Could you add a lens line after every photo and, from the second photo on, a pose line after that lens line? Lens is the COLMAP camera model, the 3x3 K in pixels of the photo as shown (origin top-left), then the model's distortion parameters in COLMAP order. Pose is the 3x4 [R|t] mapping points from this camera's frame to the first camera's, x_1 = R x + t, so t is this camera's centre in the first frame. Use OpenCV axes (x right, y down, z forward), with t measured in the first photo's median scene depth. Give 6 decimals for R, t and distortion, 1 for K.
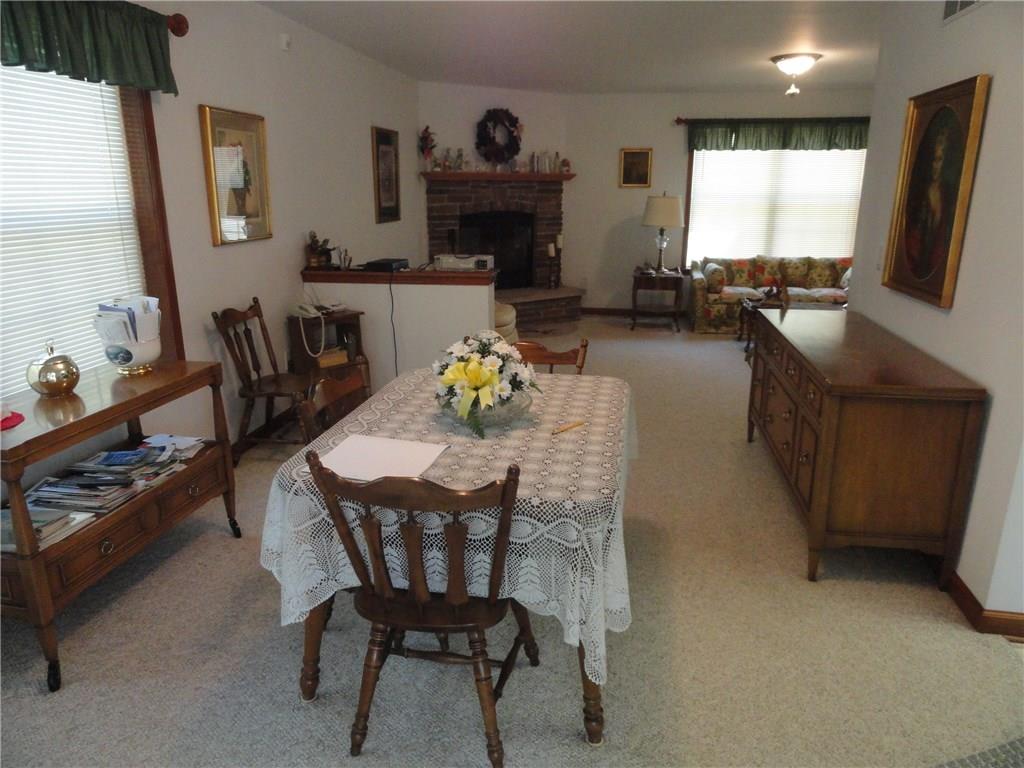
lens RADIAL K [[712.2, 0, 510.3], [0, 712.2, 383.4], [0, 0, 1]] dist [-0.006122, 0.005505]
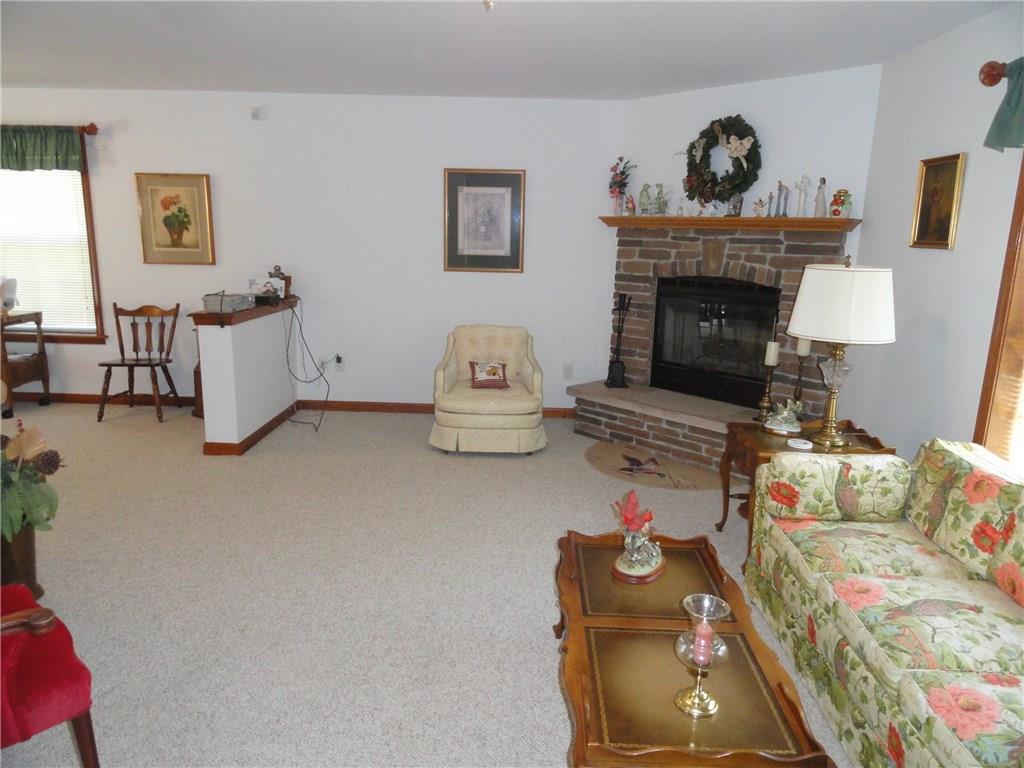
lens RADIAL K [[712.2, 0, 511.9], [0, 712.2, 385.7], [0, 0, 1]] dist [-0.006122, 0.005505]
pose [[0.146429, 0.217292, -0.965061, 0.614744], [-0.285088, 0.943454, 0.169170, -0.214046], [0.947250, 0.250356, 0.200096, 0.751808]]
